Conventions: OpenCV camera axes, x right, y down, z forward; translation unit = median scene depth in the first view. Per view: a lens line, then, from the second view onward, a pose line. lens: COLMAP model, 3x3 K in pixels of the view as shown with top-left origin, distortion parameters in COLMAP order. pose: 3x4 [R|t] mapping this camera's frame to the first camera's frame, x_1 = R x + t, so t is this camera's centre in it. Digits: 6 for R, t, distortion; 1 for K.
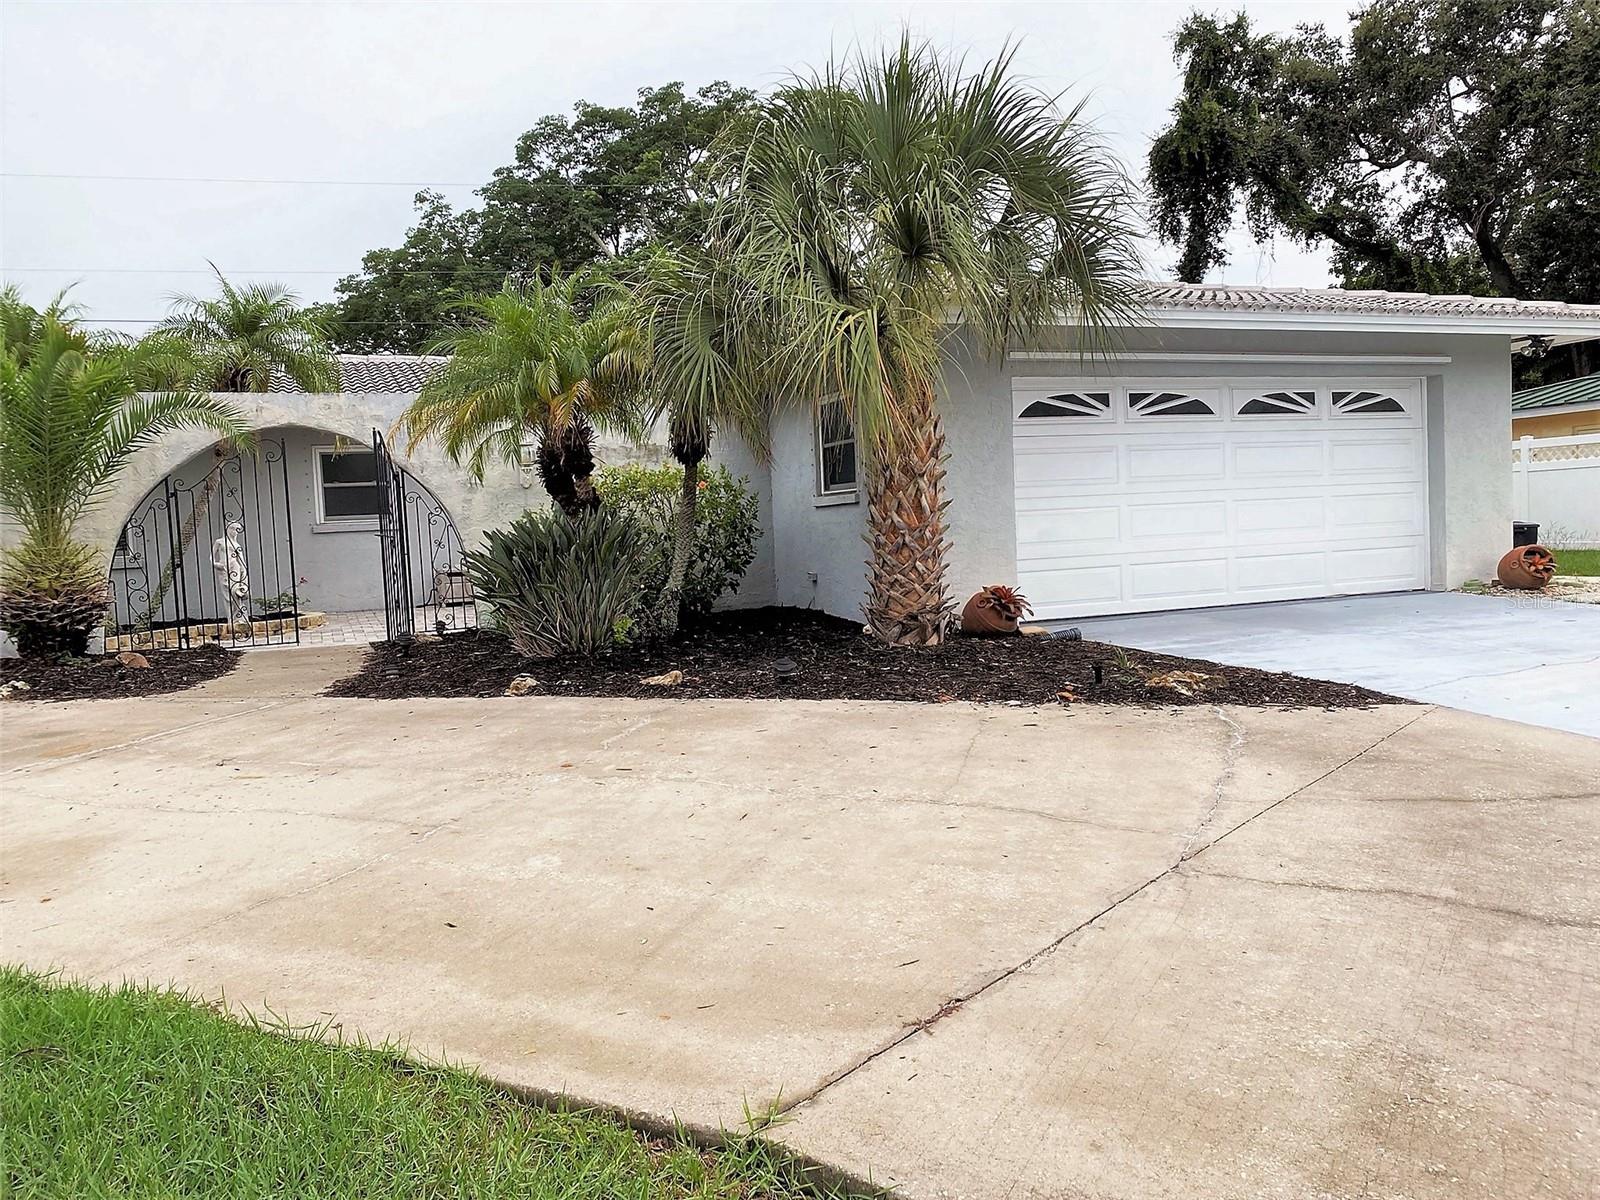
lens RADIAL K [[1207.2, 0, 800.0], [0, 1207.2, 600.0], [0, 0, 1]] dist [0.020449, -0.008147]
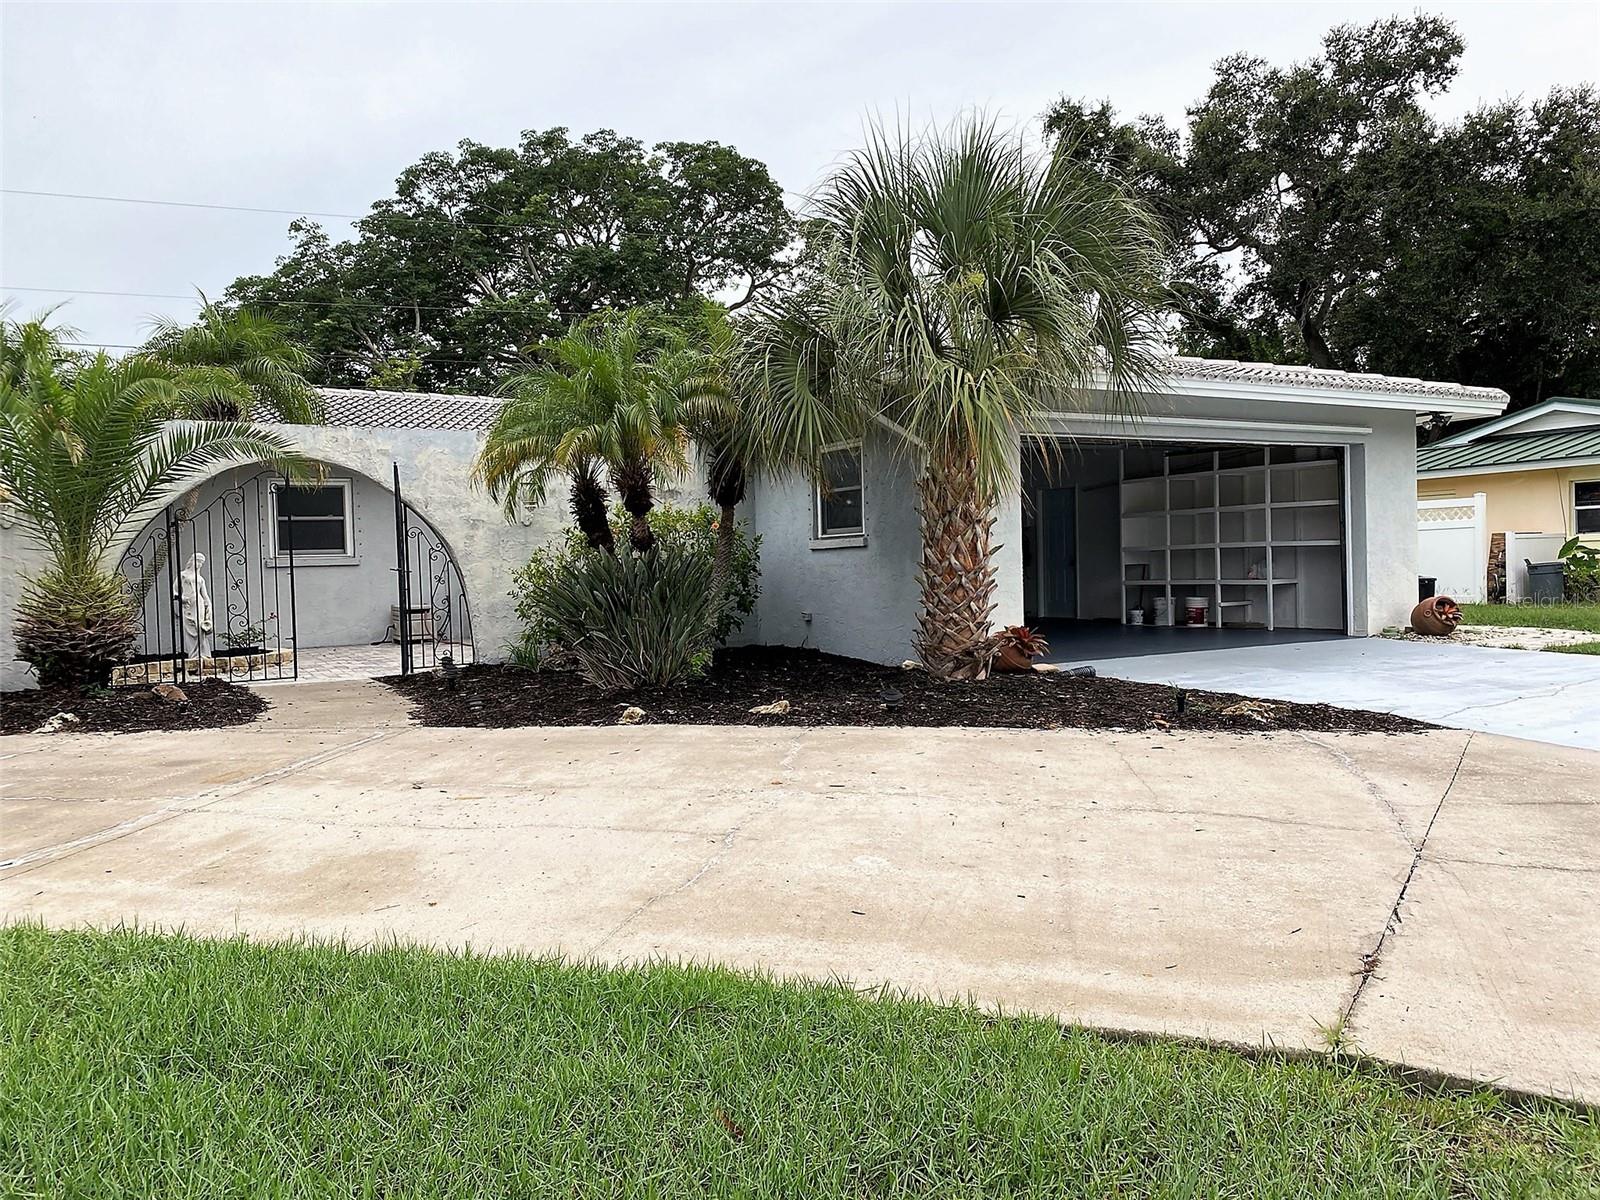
lens RADIAL K [[1207.2, 0, 800.0], [0, 1207.2, 600.0], [0, 0, 1]] dist [0.020449, -0.008147]
pose [[0.989730, 0.013633, 0.142296, -0.145327], [-0.008202, 0.999218, -0.038678, 0.006847], [-0.142712, 0.037114, 0.989068, -0.030096]]
